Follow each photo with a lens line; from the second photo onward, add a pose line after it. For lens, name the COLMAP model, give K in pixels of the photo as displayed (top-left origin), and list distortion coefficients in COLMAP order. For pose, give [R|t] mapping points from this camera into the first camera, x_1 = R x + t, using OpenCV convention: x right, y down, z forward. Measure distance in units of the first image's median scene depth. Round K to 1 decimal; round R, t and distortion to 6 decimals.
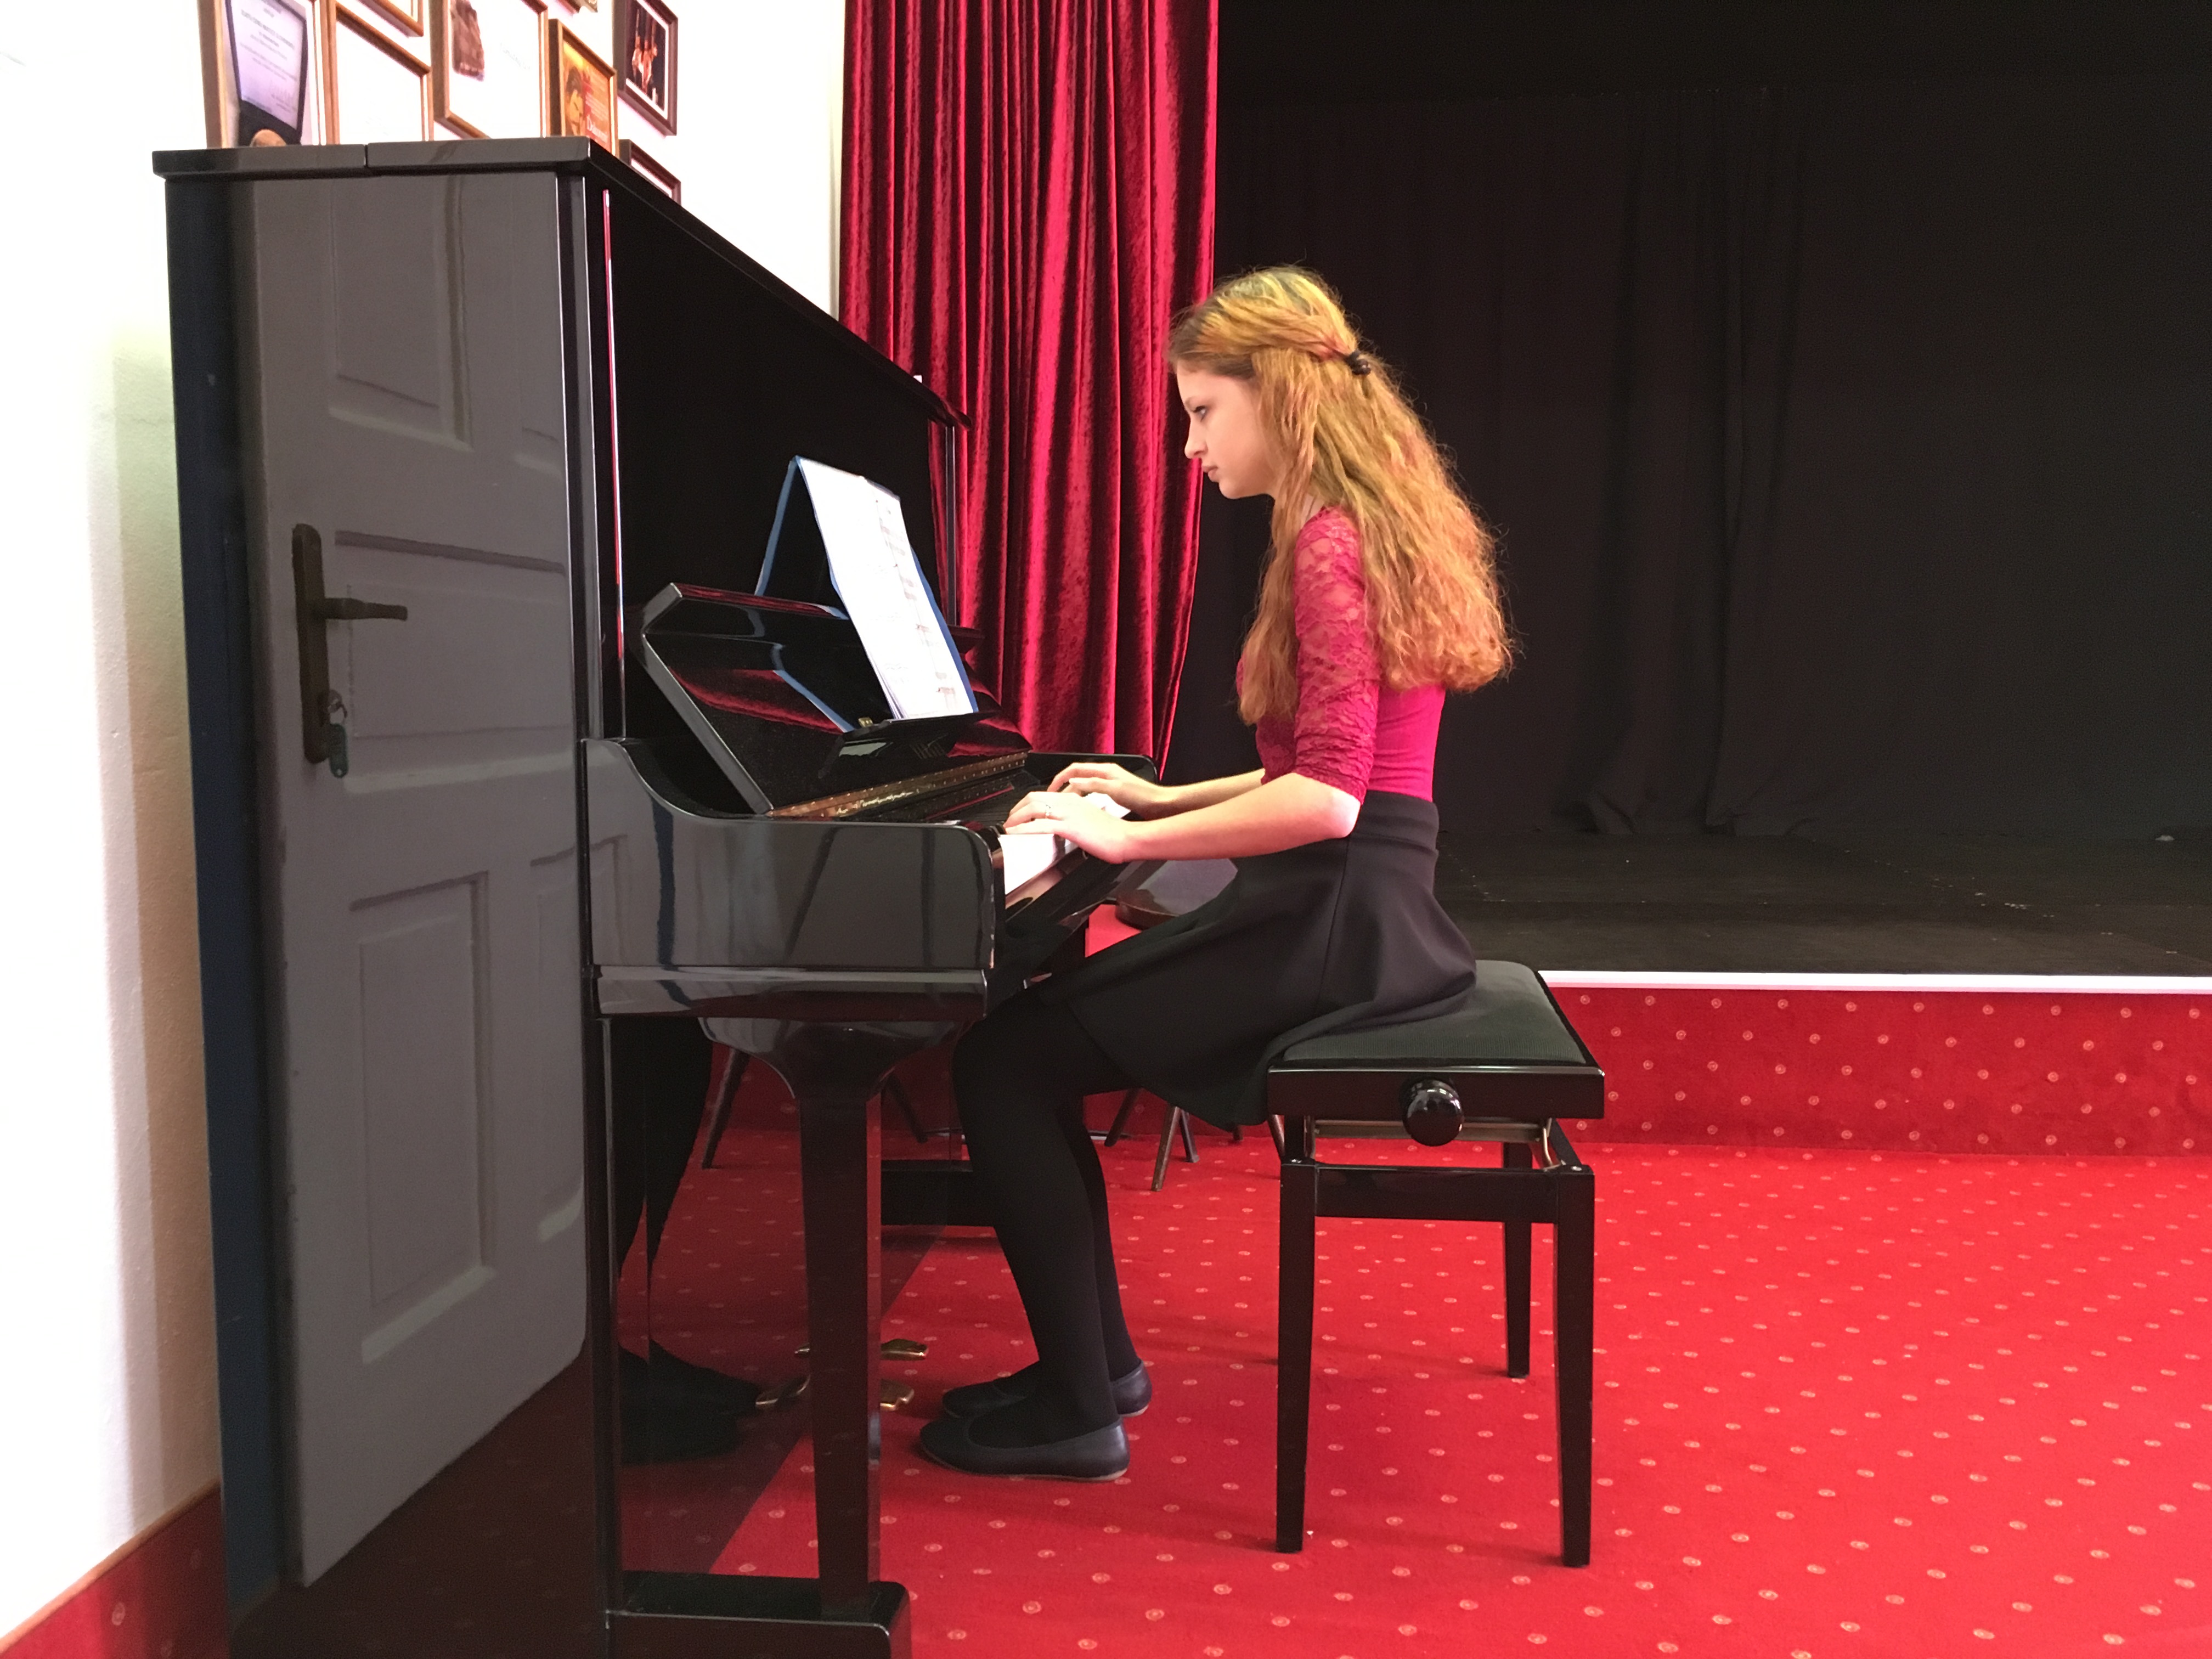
lens RADIAL K [[1856.9, 0, 1115.0], [0, 1856.9, 825.2], [0, 0, 1]] dist [0.019492, -0.019648]
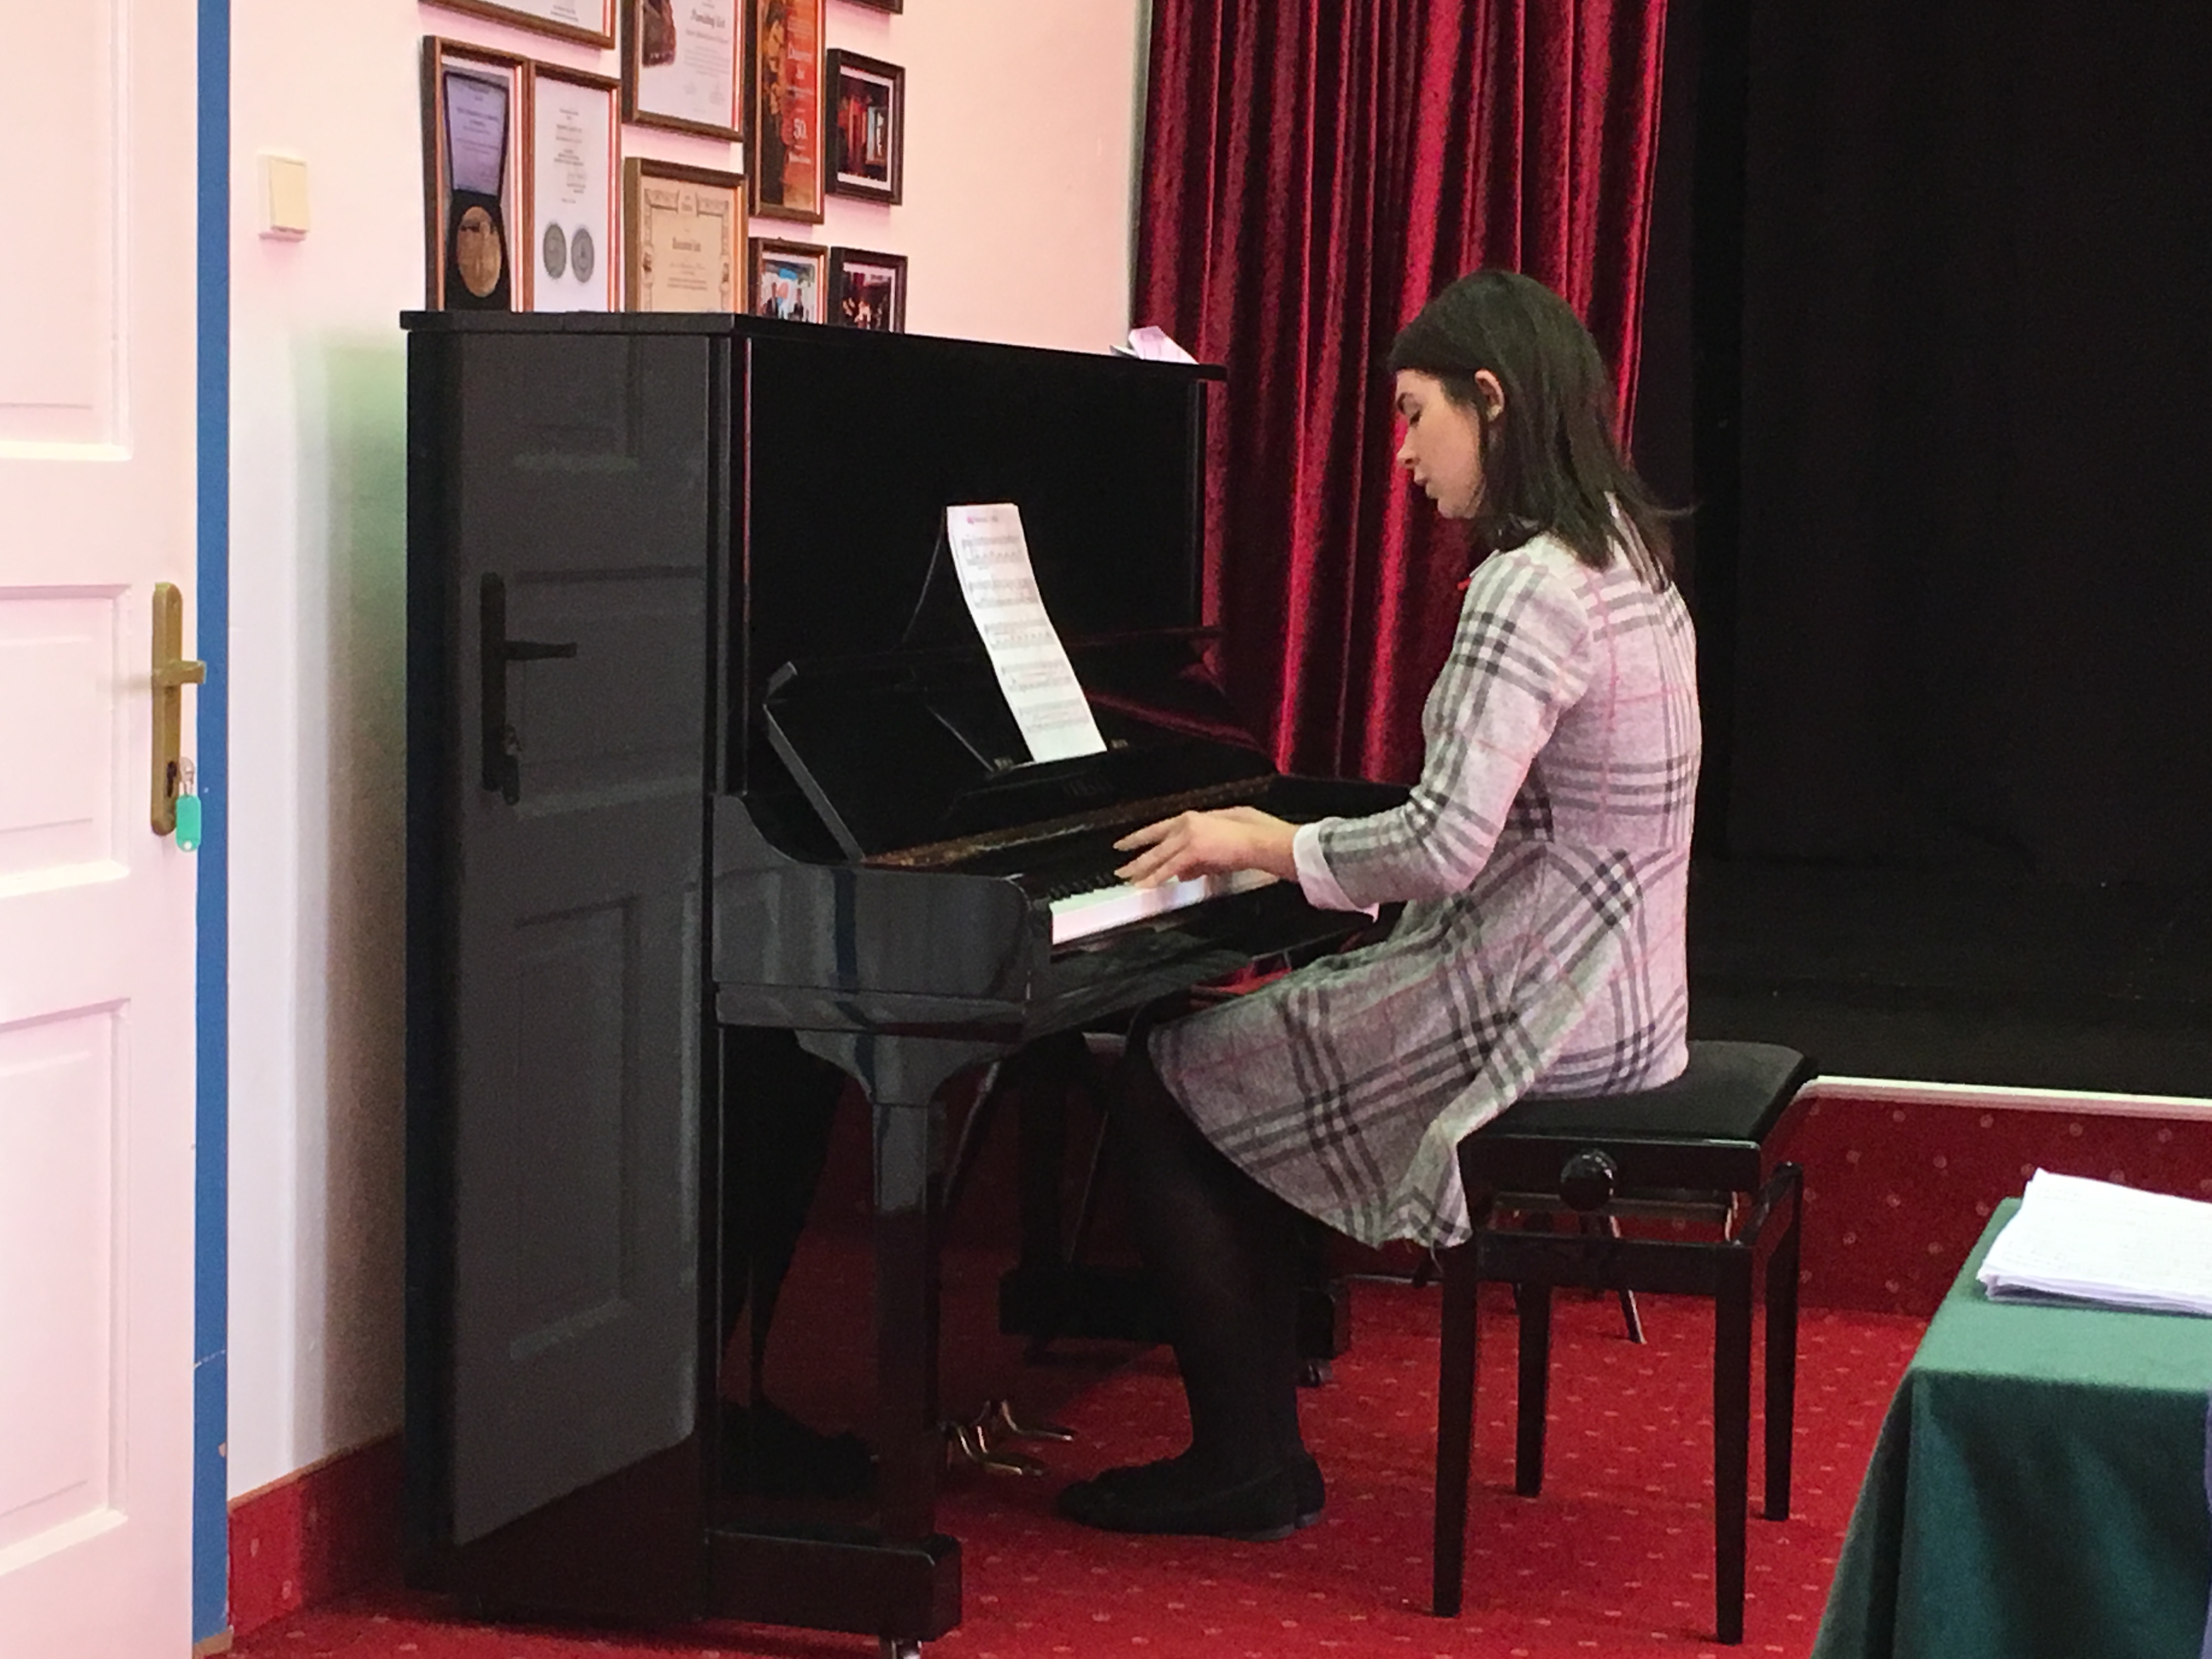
lens RADIAL K [[4148.6, 0, 1105.3], [0, 4148.6, 830.7], [0, 0, 1]] dist [-0.098636, 0.000000]
pose [[0.973330, 0.039845, -0.225924, 0.449174], [-0.038165, 0.999202, 0.011802, -0.050308], [0.226214, -0.002865, 0.974074, -1.225849]]
